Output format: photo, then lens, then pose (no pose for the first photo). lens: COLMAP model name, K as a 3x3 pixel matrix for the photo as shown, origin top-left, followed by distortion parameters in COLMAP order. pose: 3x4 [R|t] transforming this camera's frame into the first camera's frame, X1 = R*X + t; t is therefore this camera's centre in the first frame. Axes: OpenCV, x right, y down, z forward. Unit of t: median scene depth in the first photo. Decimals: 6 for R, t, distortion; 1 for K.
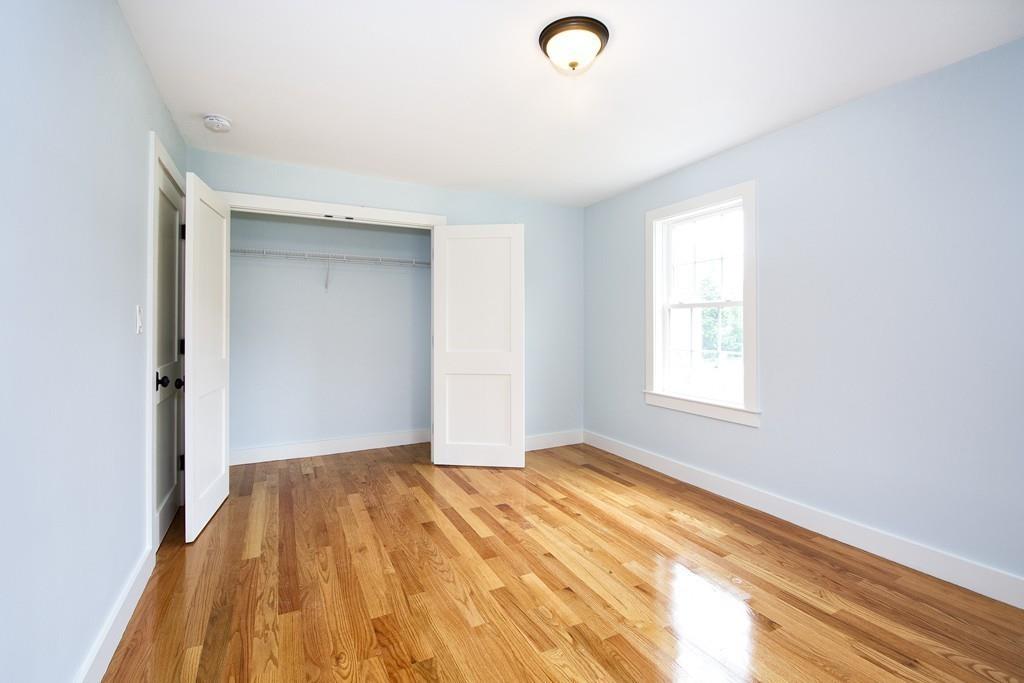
lens RADIAL K [[439.7, 0, 506.3], [0, 439.7, 326.4], [0, 0, 1]] dist [0.003627, 0.000090]
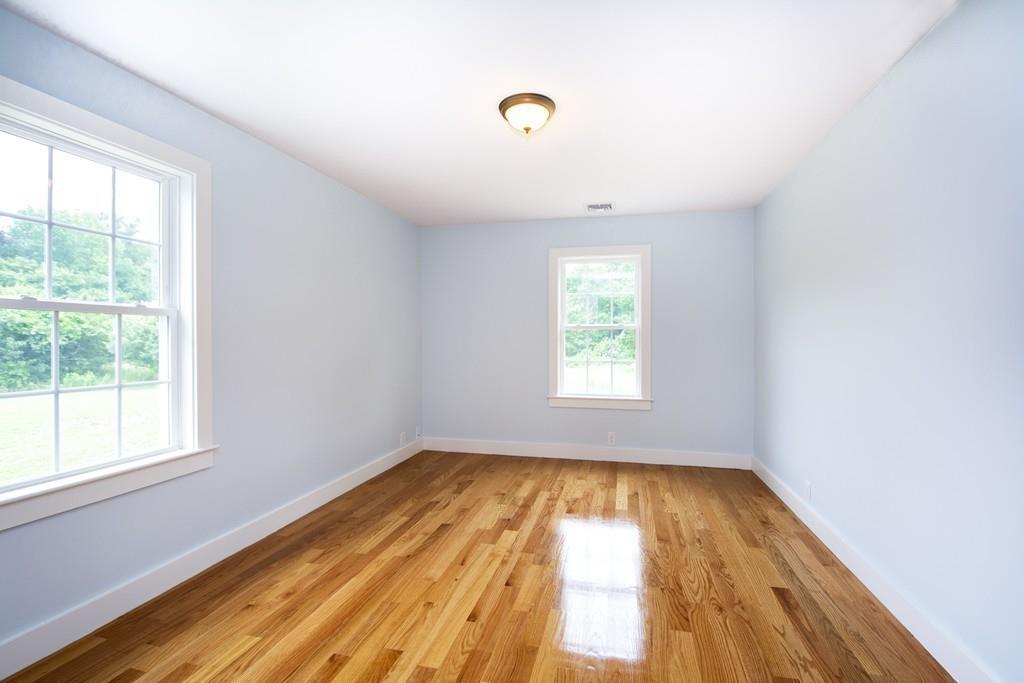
lens RADIAL K [[449.4, 0, 526.2], [0, 449.4, 342.7], [0, 0, 1]] dist [0.018017, -0.018252]
pose [[-0.768445, -0.002359, 0.639911, -0.546511], [0.005024, 0.999940, 0.009720, -0.009895], [-0.639896, 0.010684, -0.768387, 1.641111]]
